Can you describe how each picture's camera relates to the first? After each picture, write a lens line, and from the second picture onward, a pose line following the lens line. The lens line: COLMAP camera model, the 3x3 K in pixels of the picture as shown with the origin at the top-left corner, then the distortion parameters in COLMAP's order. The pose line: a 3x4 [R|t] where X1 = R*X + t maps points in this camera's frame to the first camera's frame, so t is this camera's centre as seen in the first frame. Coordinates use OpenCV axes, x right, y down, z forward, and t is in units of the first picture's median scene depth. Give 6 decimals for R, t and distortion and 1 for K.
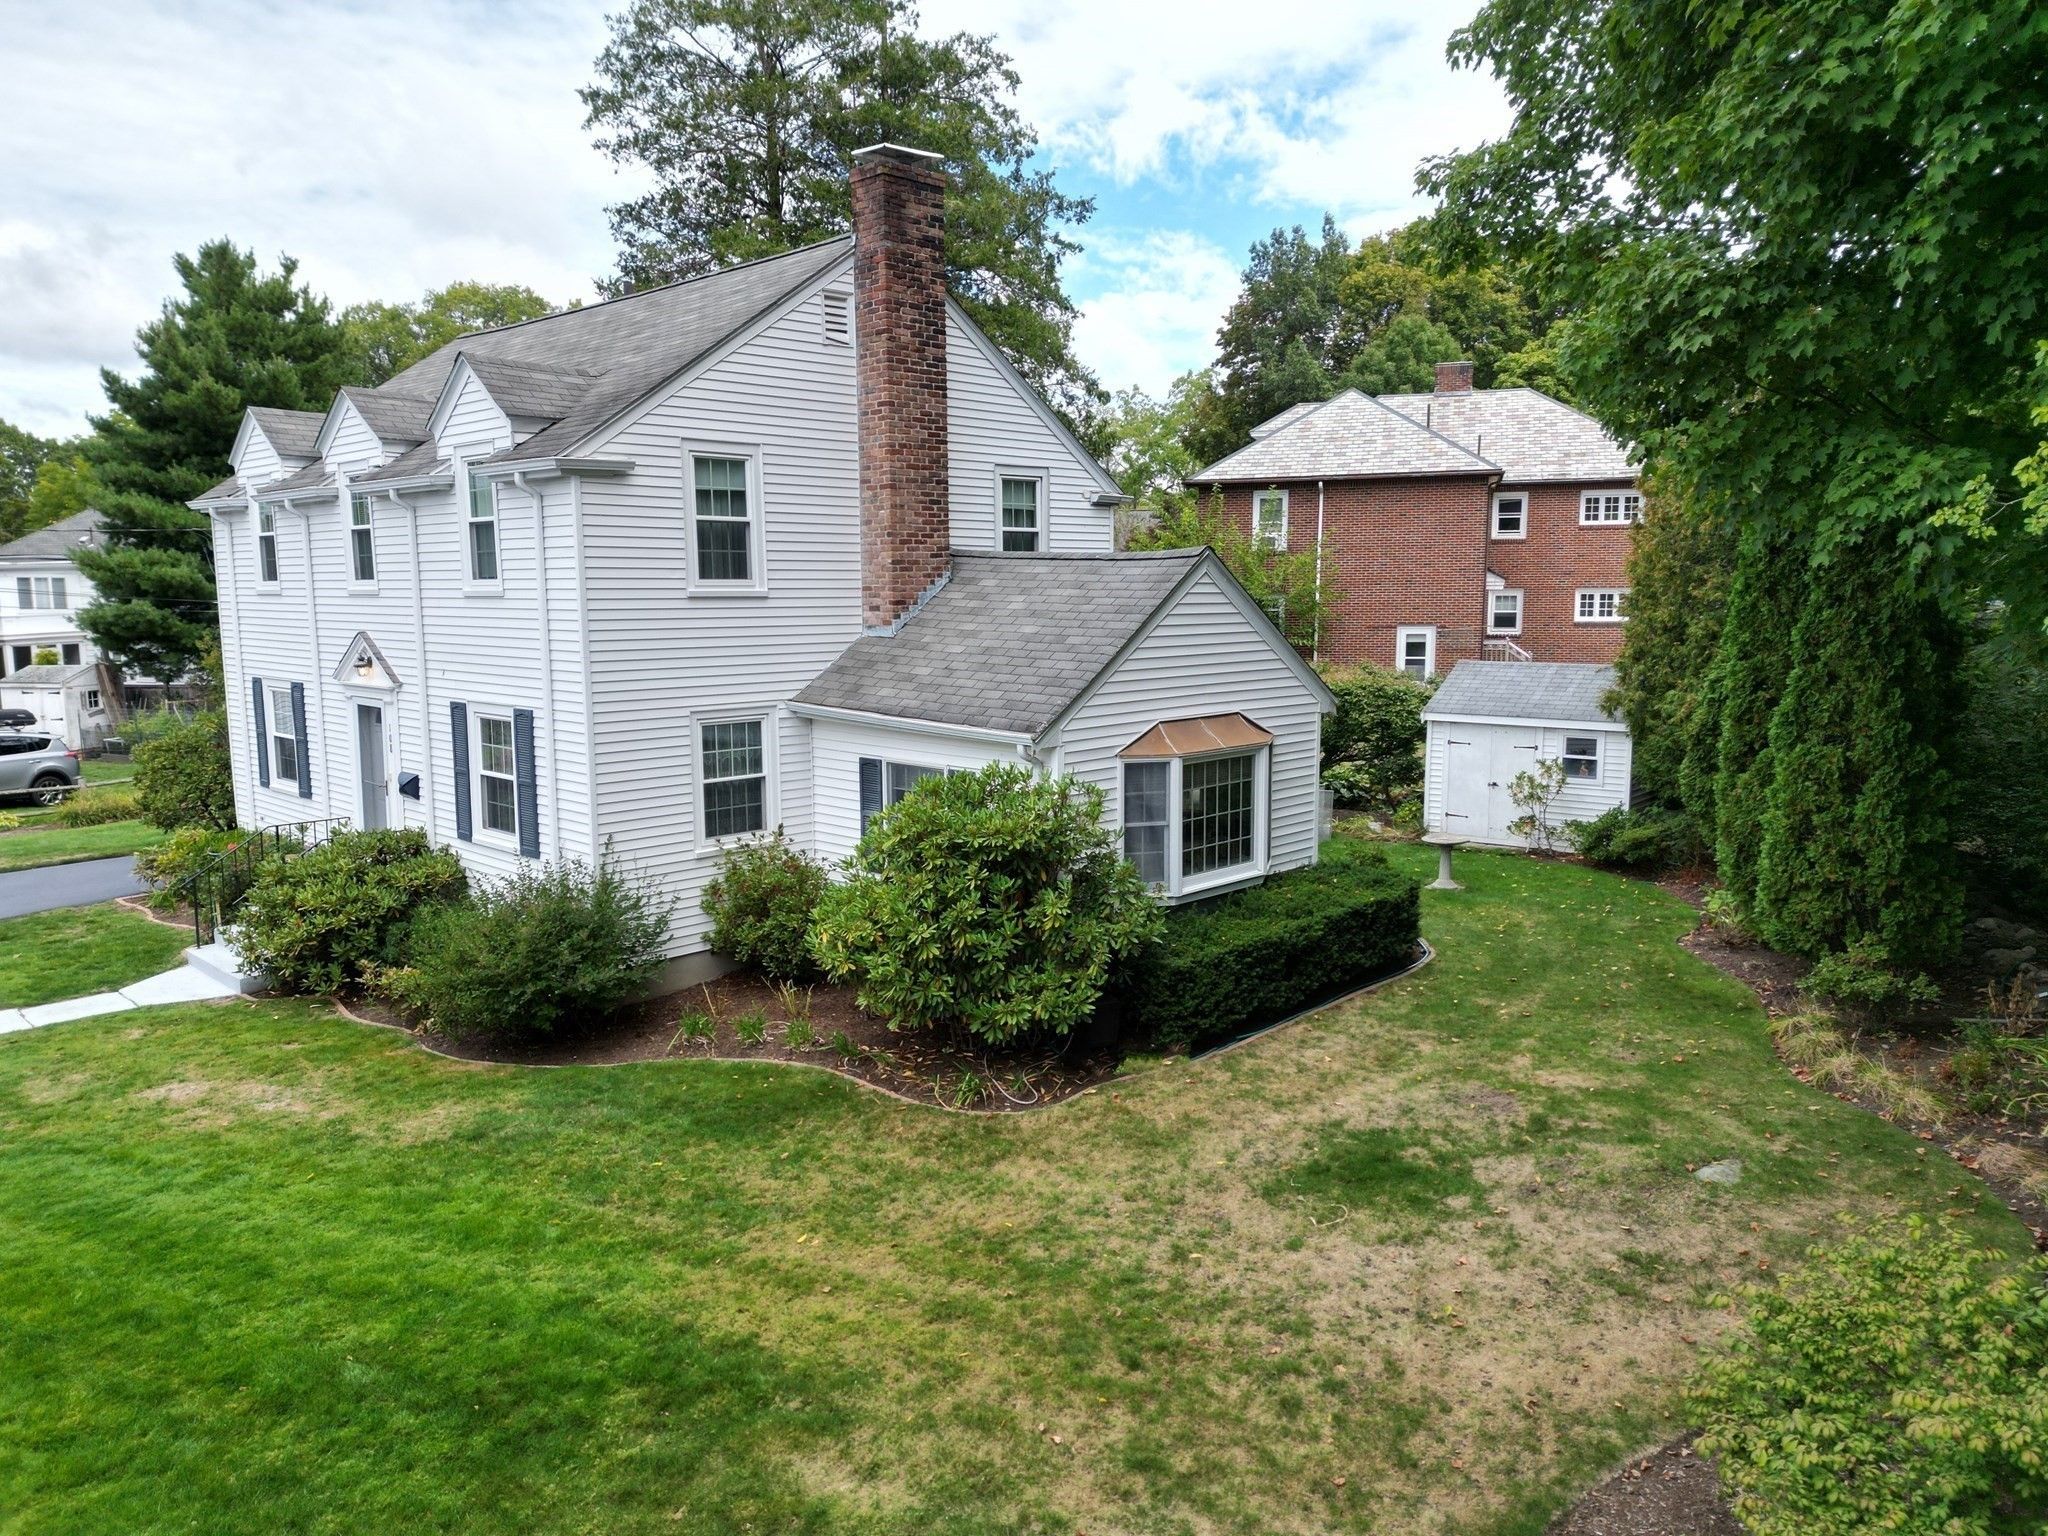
lens RADIAL K [[1427.2, 0, 1024.0], [0, 1427.2, 768.0], [0, 0, 1]] dist [0.101002, -0.111221]
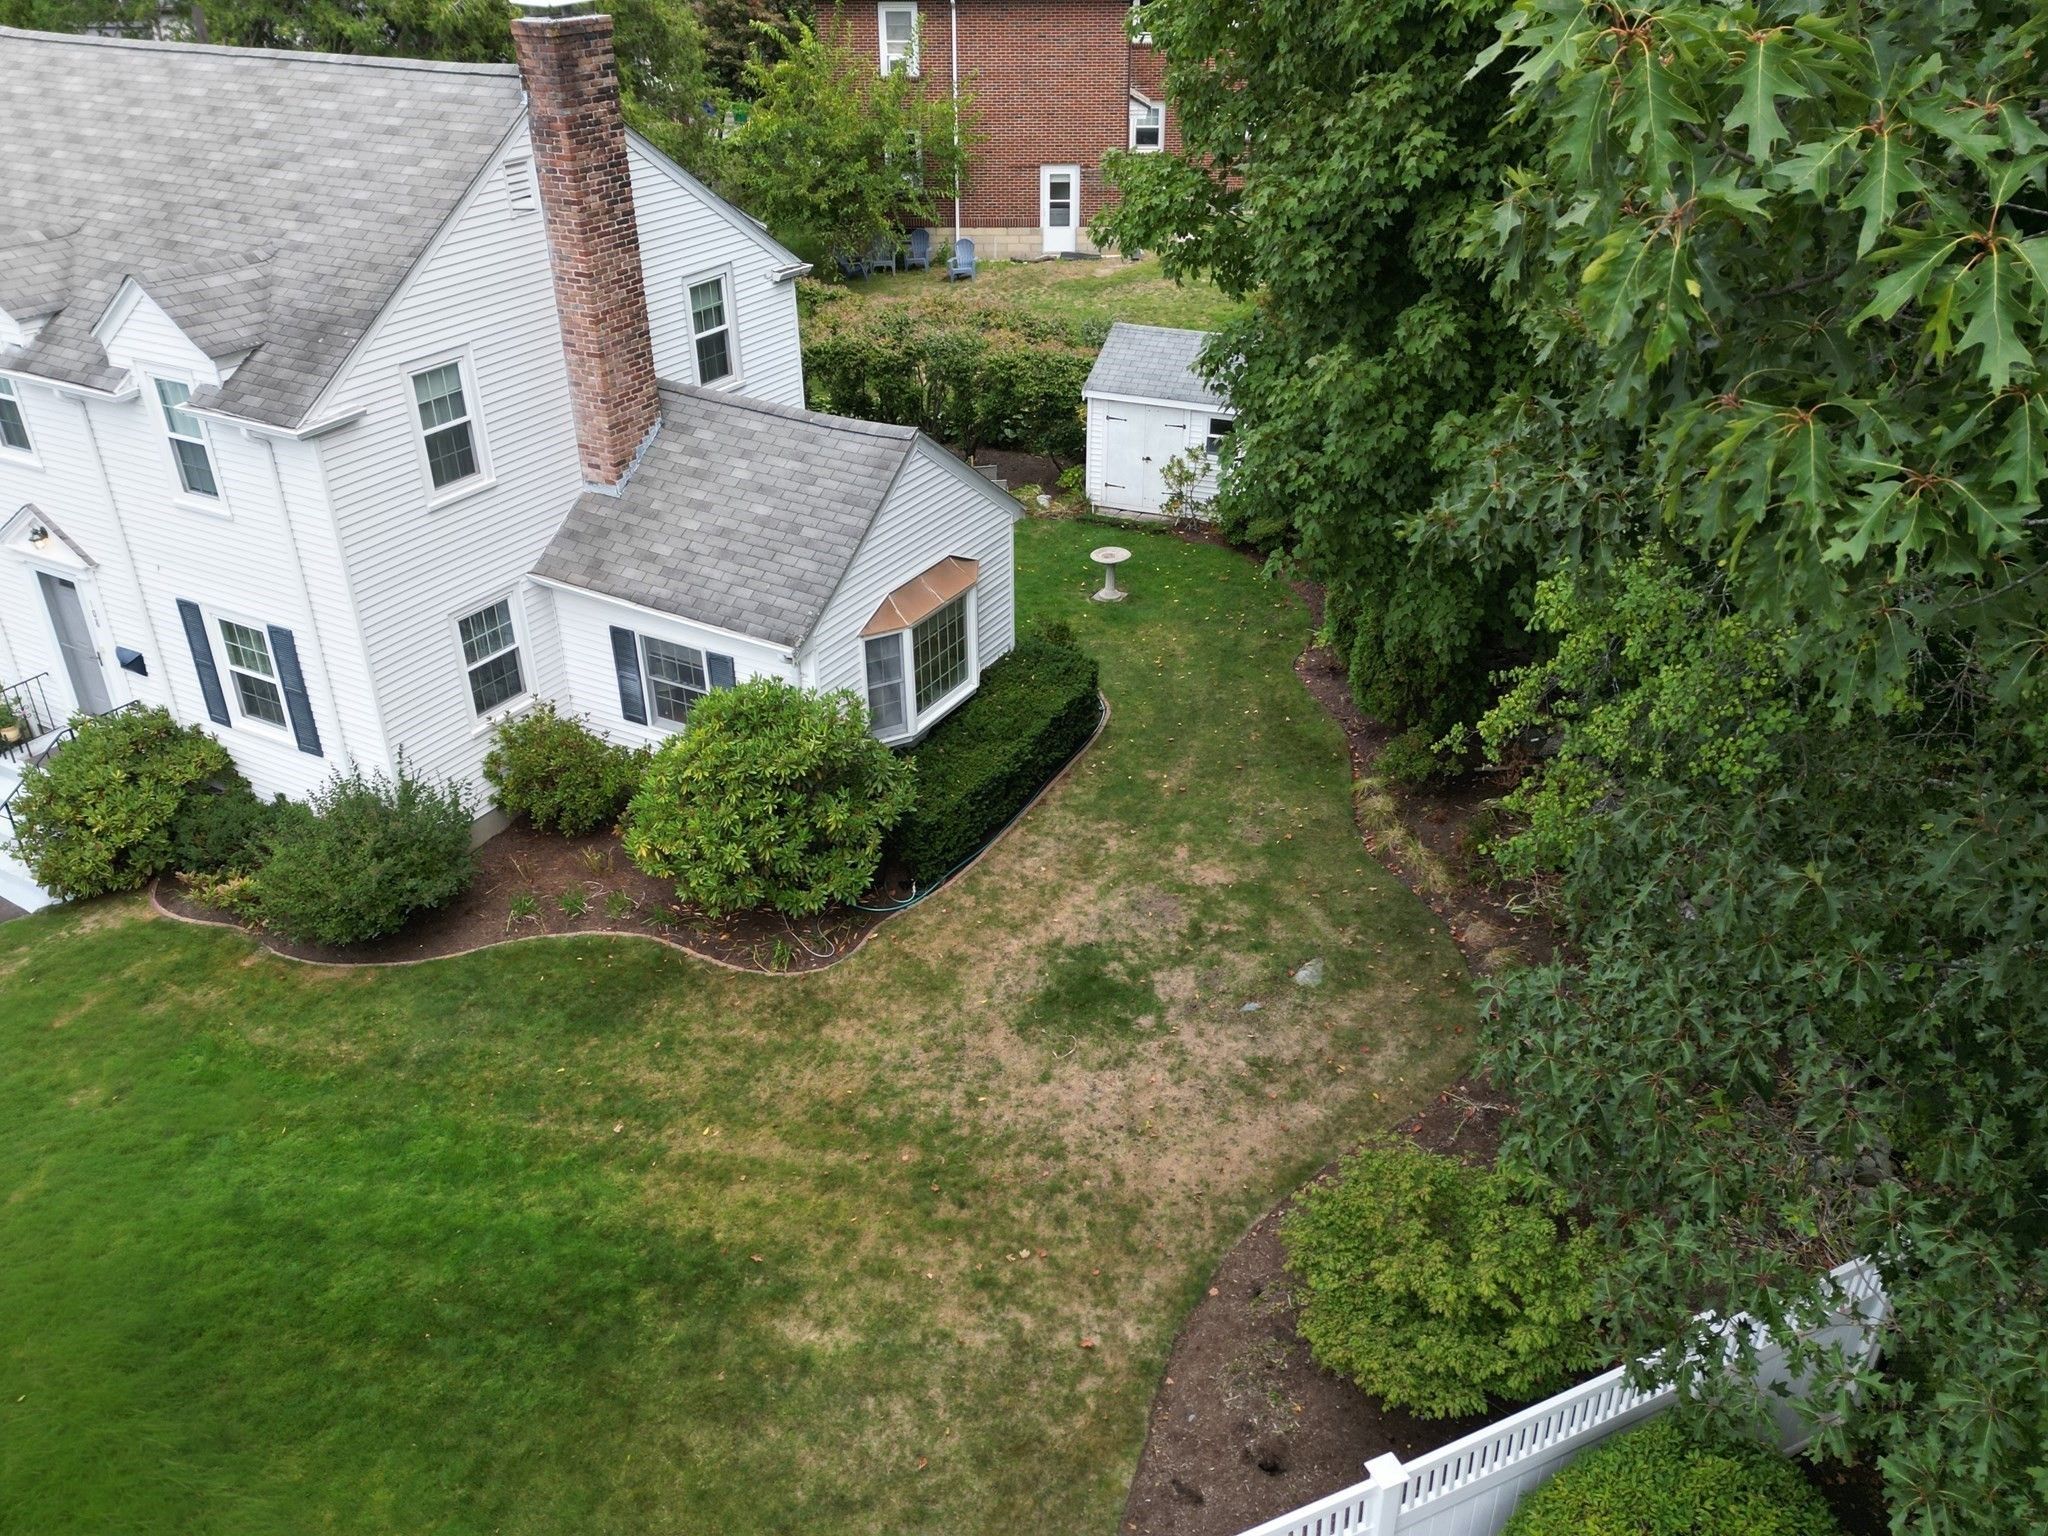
lens RADIAL K [[1609.7, 0, 1024.0], [0, 1609.7, 768.0], [0, 0, 1]] dist [0.113711, -0.143989]
pose [[0.965703, -0.128509, 0.225619, -0.125401], [0.033509, 0.923348, 0.382498, -0.447678], [-0.257479, -0.361820, 0.895986, -0.275847]]
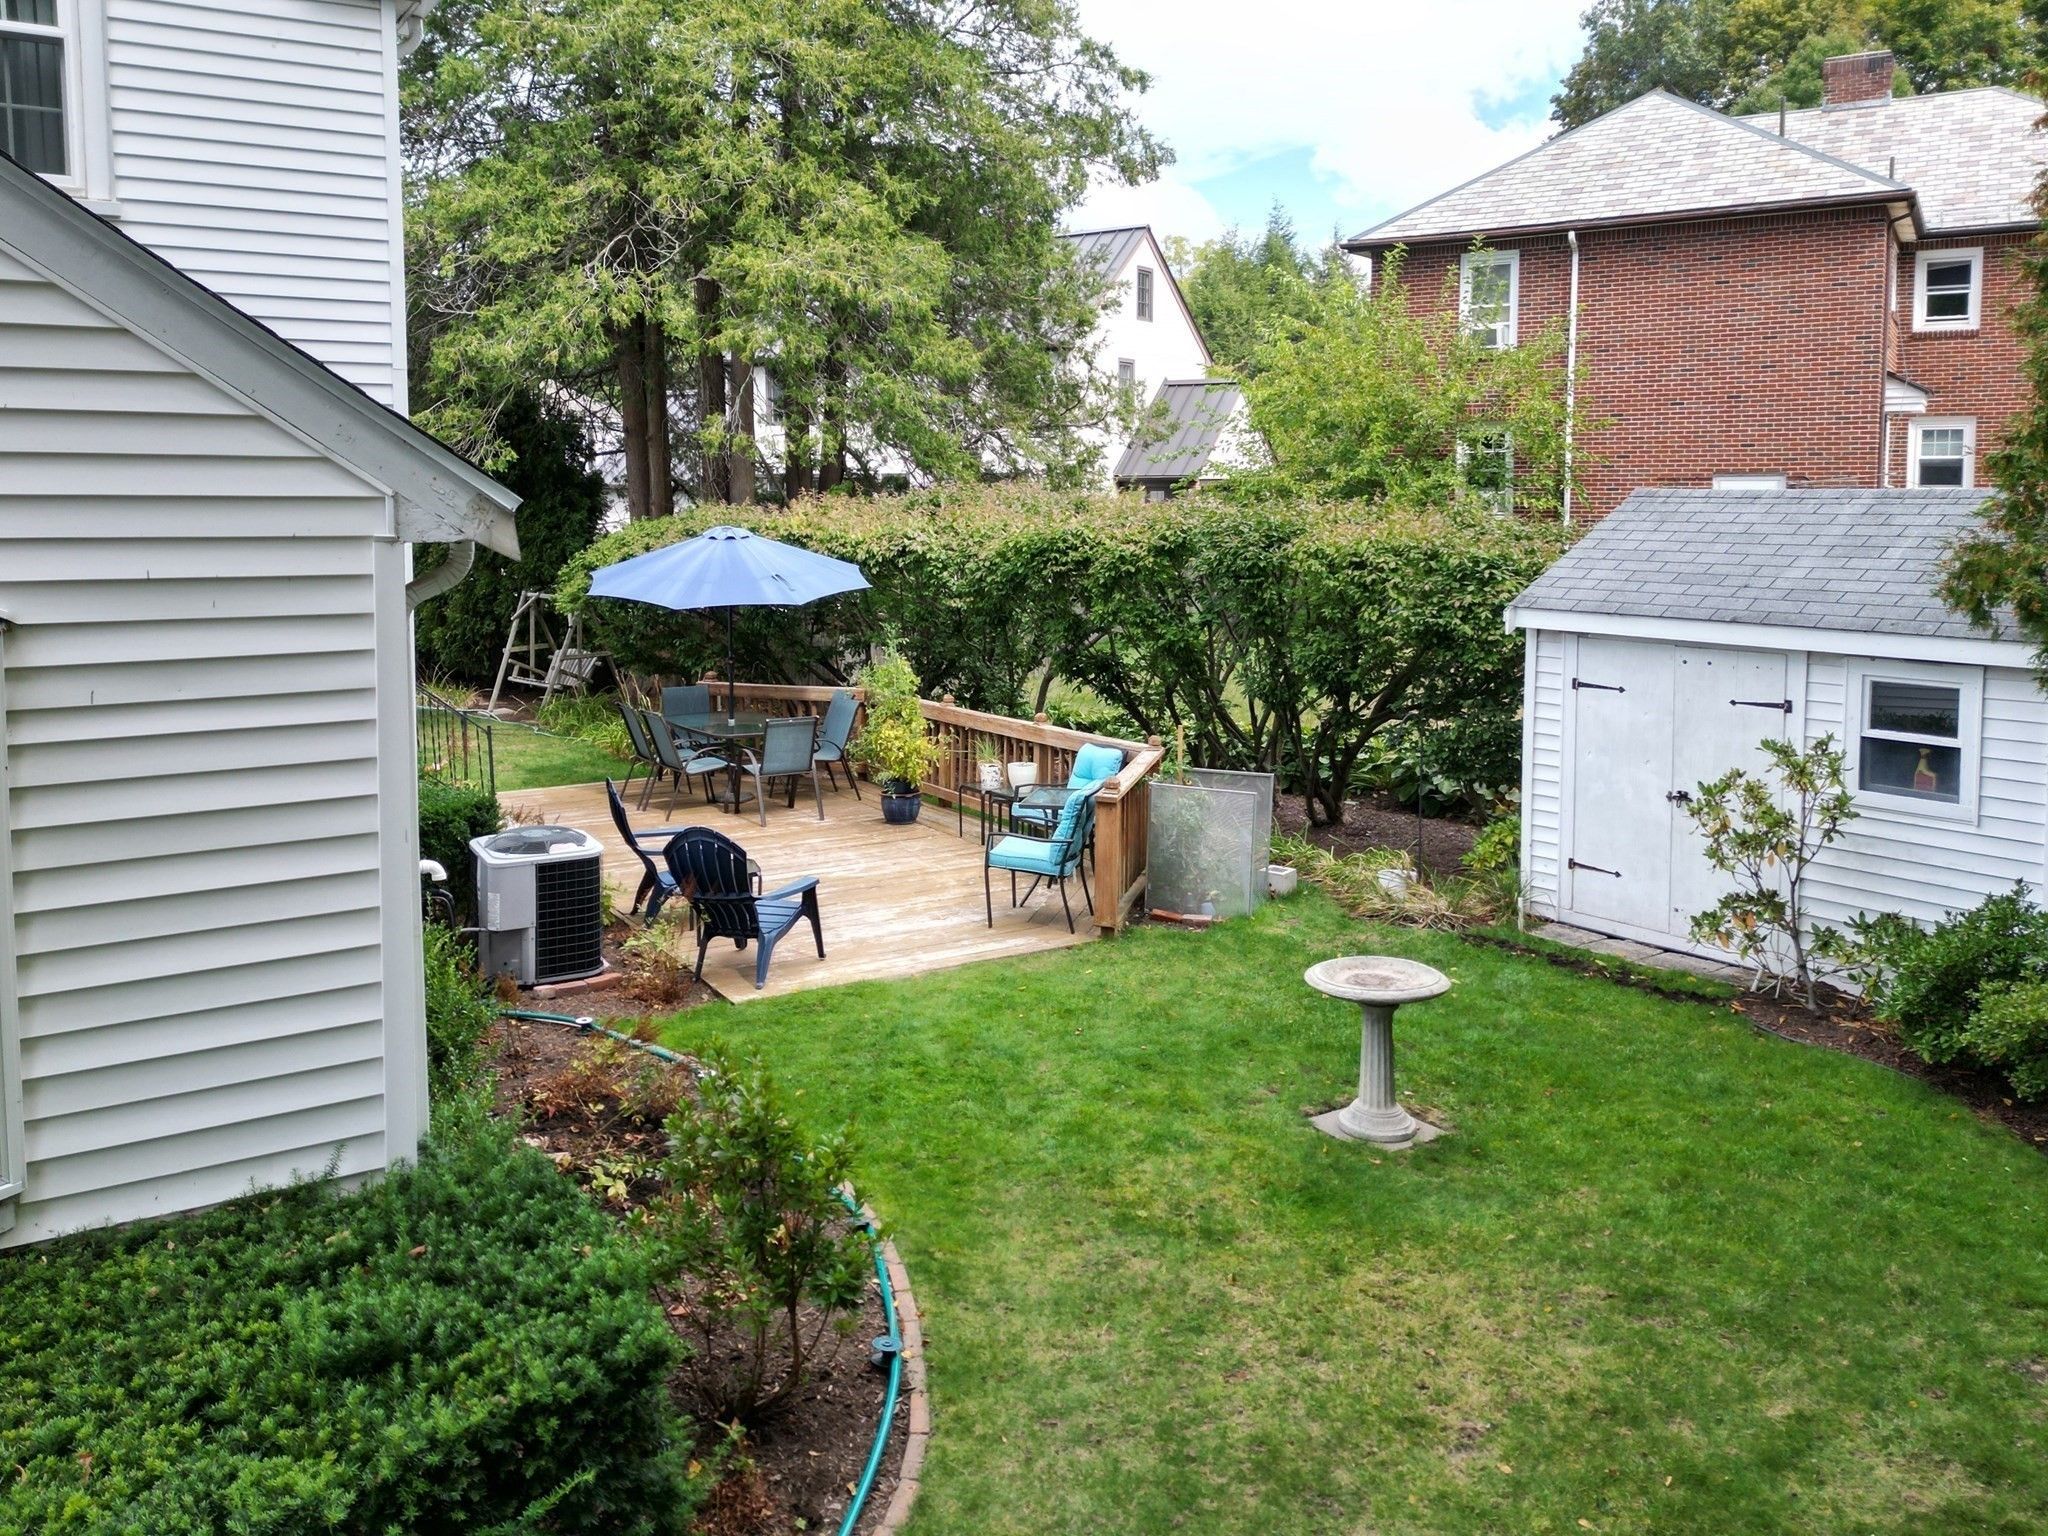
lens RADIAL K [[1603.6, 0, 1022.0], [0, 1603.6, 602.1], [0, 0, 1]] dist [0.045150, 0.000489]
pose [[0.968585, 0.018356, -0.248005, 0.482526], [-0.031869, 0.998211, -0.050585, -0.024383], [0.246633, 0.056900, 0.967437, 0.984985]]
